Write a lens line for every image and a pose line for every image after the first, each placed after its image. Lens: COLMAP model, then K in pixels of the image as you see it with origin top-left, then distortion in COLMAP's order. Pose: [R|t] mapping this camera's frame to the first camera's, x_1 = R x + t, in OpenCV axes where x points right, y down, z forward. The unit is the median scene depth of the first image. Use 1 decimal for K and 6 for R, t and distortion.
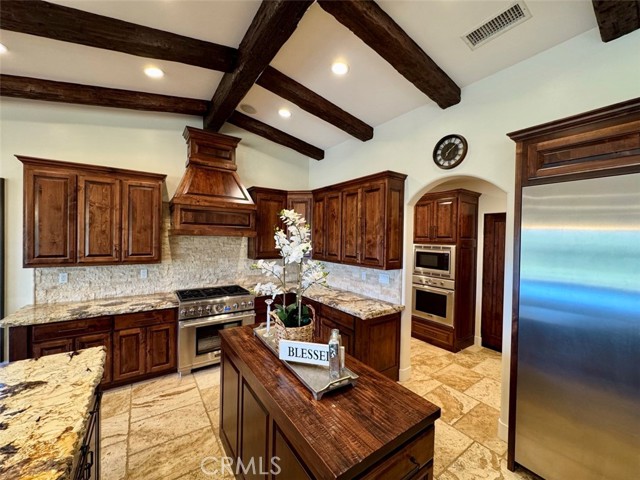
lens RADIAL K [[255.4, 0, 321.4], [0, 255.4, 240.1], [0, 0, 1]] dist [-0.003107, -0.000341]
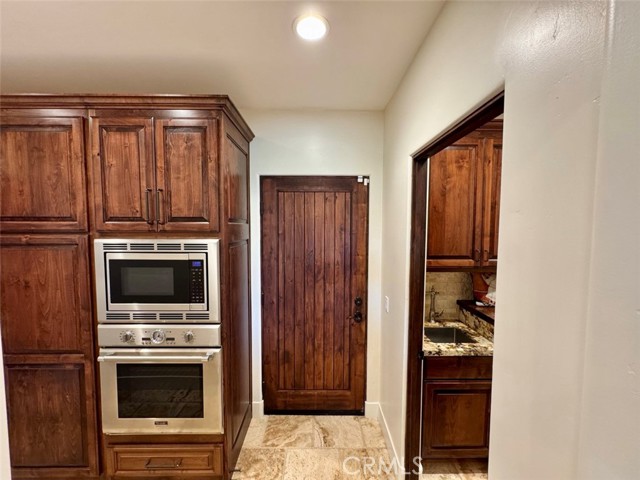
lens RADIAL K [[255.4, 0, 319.7], [0, 255.4, 241.3], [0, 0, 1]] dist [-0.003107, -0.000341]
pose [[0.567843, -0.065588, 0.820520, 0.229115], [0.015689, 0.997502, 0.068878, -0.000797], [-0.822987, -0.026239, 0.567453, 0.514256]]
